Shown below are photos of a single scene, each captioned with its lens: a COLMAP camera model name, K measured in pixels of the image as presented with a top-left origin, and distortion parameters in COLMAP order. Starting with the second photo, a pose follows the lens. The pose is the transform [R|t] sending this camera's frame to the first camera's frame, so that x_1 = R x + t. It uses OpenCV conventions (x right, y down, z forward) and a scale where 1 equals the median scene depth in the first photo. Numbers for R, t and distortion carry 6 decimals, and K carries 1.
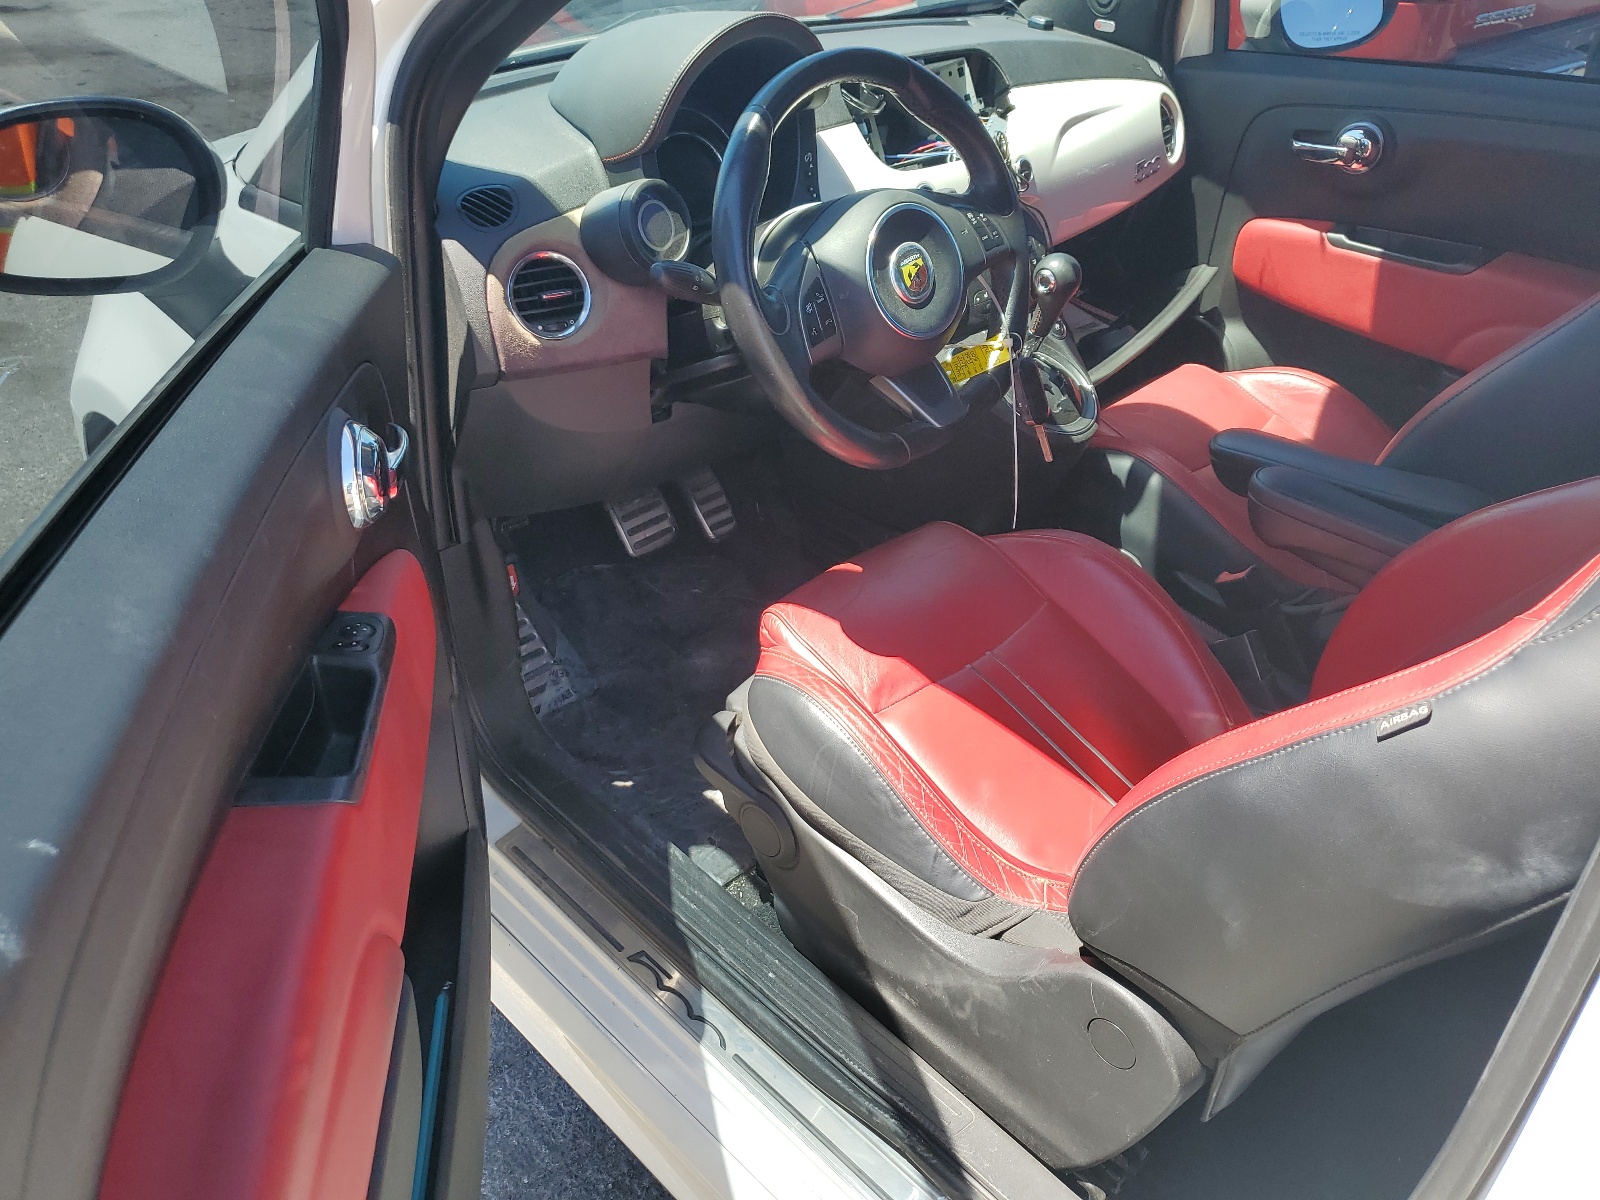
lens RADIAL K [[1105.1, 0, 828.9], [0, 1105.1, 601.7], [0, 0, 1]] dist [0.050095, -0.090392]
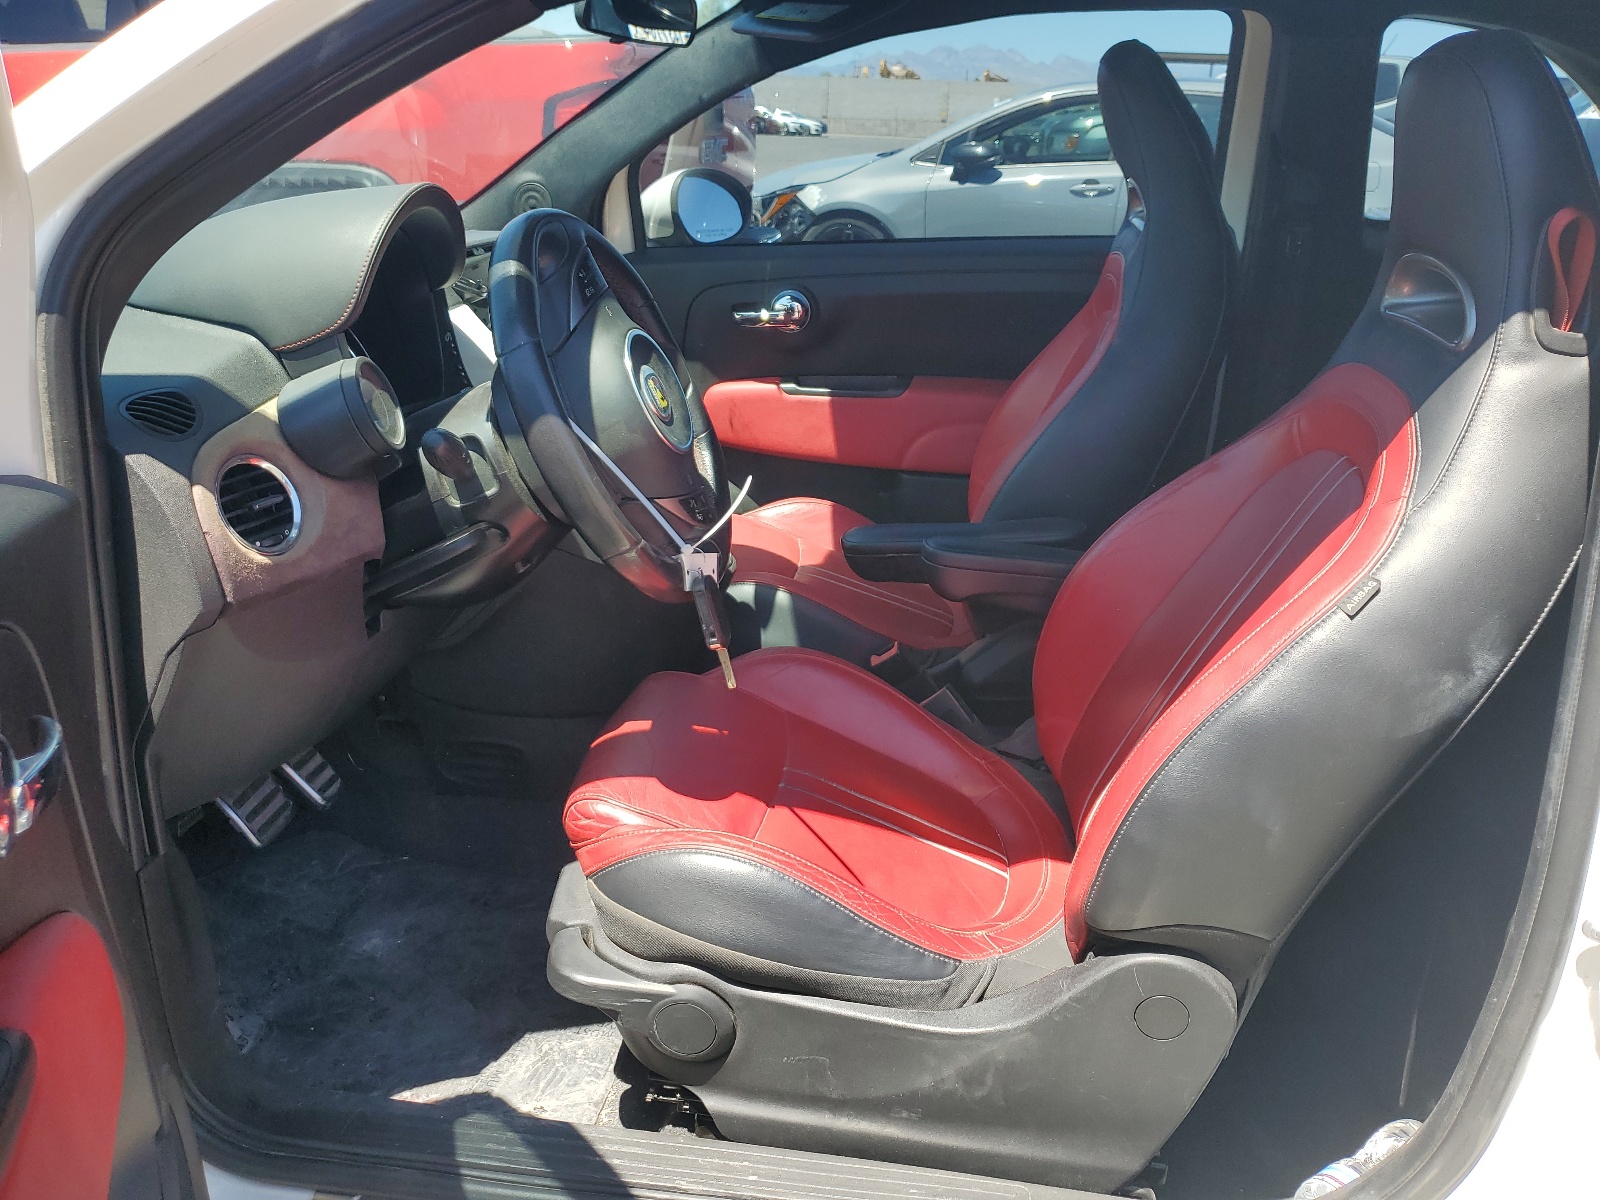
lens RADIAL K [[1105.1, 0, 828.9], [0, 1105.1, 601.7], [0, 0, 1]] dist [0.050095, -0.090392]
pose [[0.802939, -0.237371, 0.546758, -0.381372], [0.338893, 0.936399, -0.091150, 0.009875], [-0.490347, 0.258480, 0.832315, 0.124769]]
